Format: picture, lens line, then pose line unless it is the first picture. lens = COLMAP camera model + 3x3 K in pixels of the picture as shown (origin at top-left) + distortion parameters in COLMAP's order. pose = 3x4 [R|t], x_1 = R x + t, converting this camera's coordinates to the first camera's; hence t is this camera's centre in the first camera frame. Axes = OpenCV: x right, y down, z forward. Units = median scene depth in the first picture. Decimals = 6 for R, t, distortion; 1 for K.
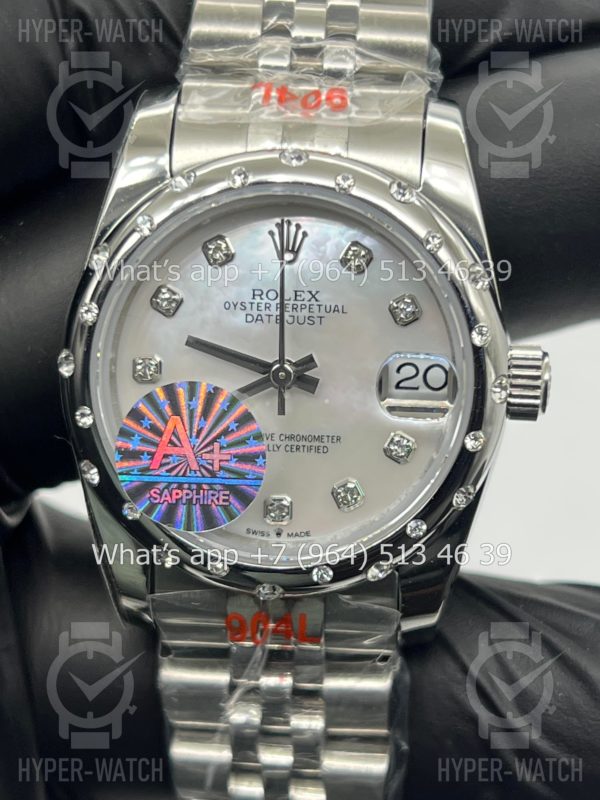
lens RADIAL K [[1779.4, 0, 292.5], [0, 1779.4, 402.8], [0, 0, 1]] dist [0.135616, 0.000000]
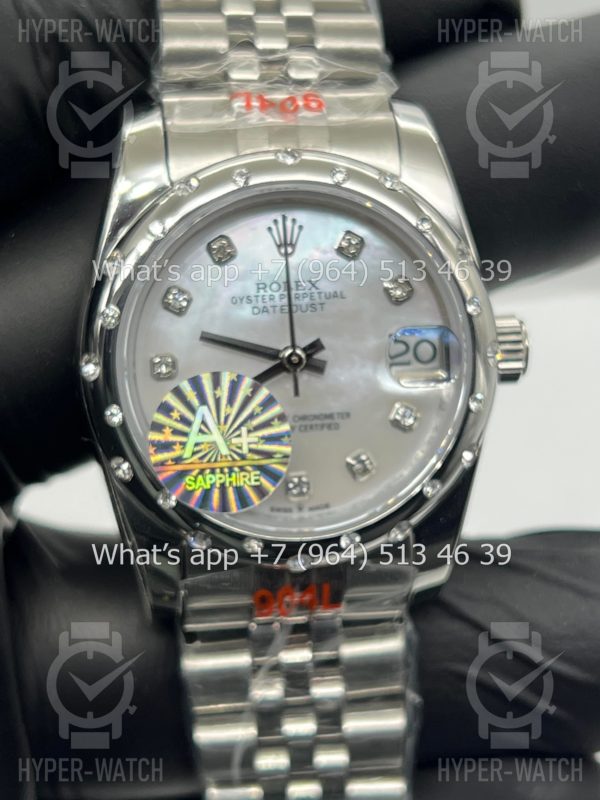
lens RADIAL K [[1779.4, 0, 307.6], [0, 1779.4, 398.1], [0, 0, 1]] dist [0.135616, 0.000000]
pose [[0.977190, -0.092229, 0.191292, -0.203376], [0.100909, 0.994240, -0.036121, 0.046649], [-0.186859, 0.054600, 0.980868, -0.050971]]
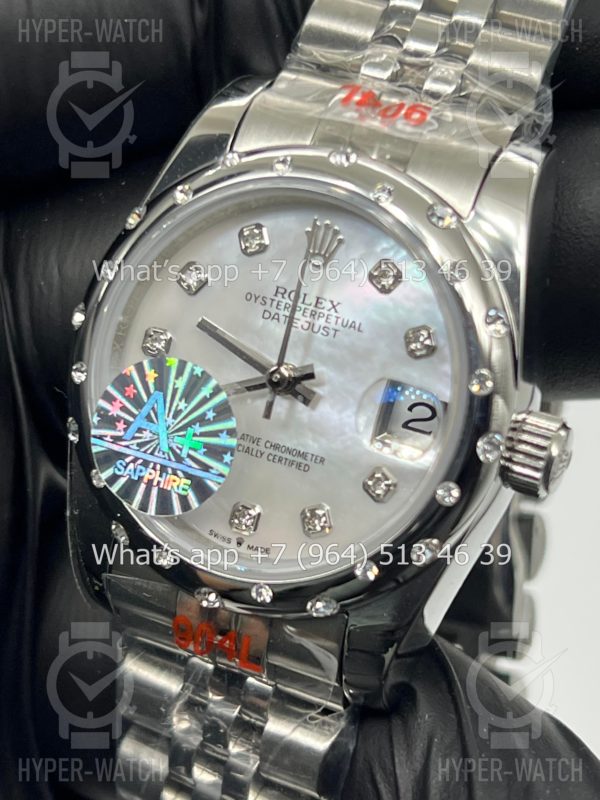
lens RADIAL K [[1779.4, 0, 305.1], [0, 1779.4, 399.2], [0, 0, 1]] dist [0.135616, 0.000000]
pose [[0.934208, 0.235463, -0.267979, 0.261223], [-0.258612, 0.964465, -0.054112, 0.042301], [0.245715, 0.119854, 0.961904, 0.094522]]
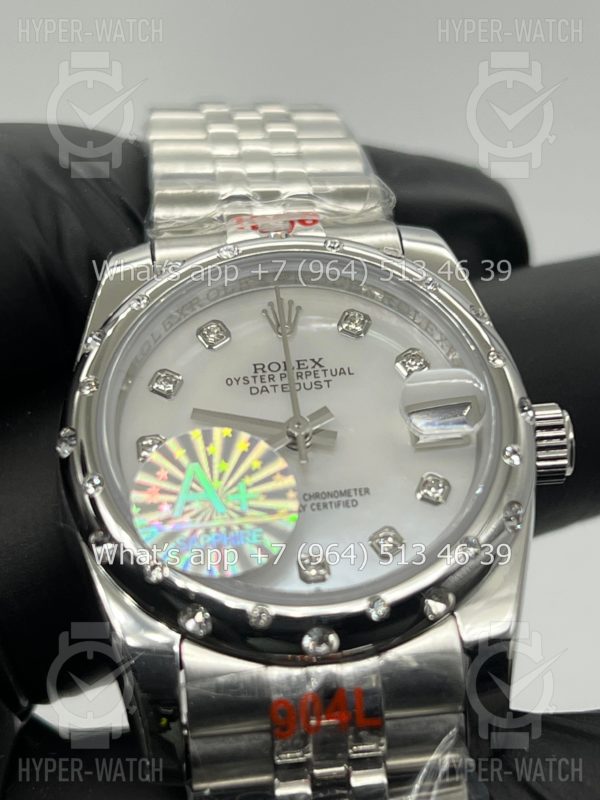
lens RADIAL K [[1779.4, 0, 301.6], [0, 1779.4, 402.2], [0, 0, 1]] dist [0.135616, 0.000000]
pose [[0.984164, -0.076919, 0.159703, -0.152600], [0.152917, 0.824084, -0.545437, 0.484349], [-0.089654, 0.561221, 0.822796, 0.214028]]
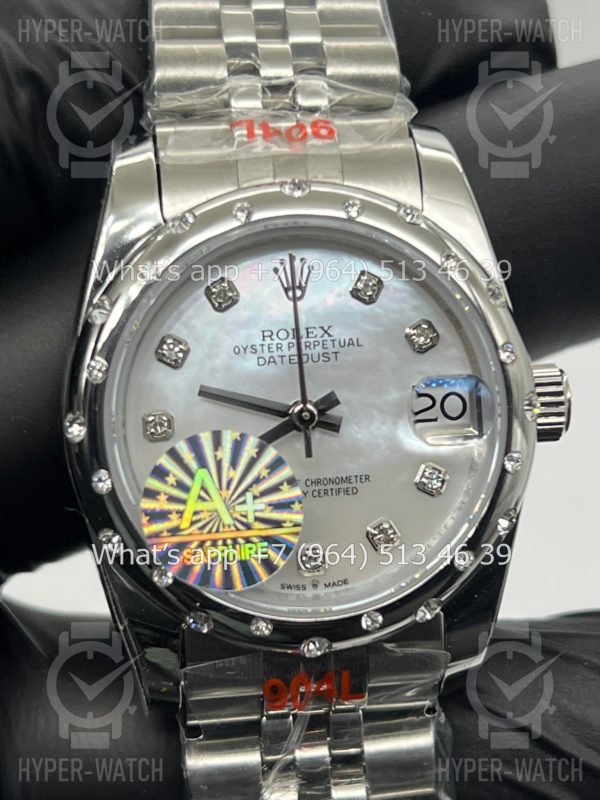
lens RADIAL K [[1779.4, 0, 293.9], [0, 1779.4, 400.2], [0, 0, 1]] dist [0.135616, 0.000000]
pose [[0.980355, -0.097764, 0.171310, -0.172059], [0.113335, 0.990035, -0.083583, 0.054395], [-0.161431, 0.101356, 0.981665, 0.068078]]
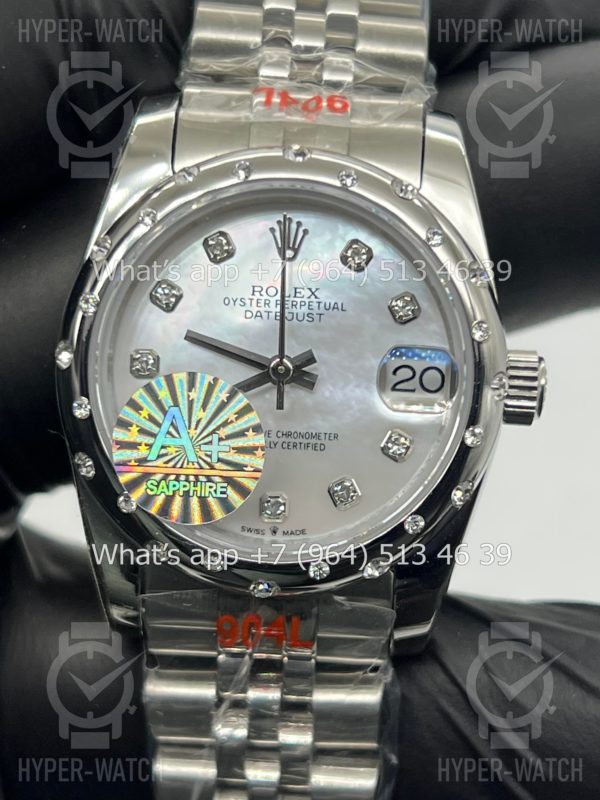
lens RADIAL K [[1779.4, 0, 301.9], [0, 1779.4, 396.9], [0, 0, 1]] dist [0.135616, 0.000000]
pose [[0.998350, 0.018801, 0.054261, -0.047827], [-0.013064, 0.994469, -0.104213, 0.102604], [-0.055921, 0.103332, 0.993074, 0.009611]]
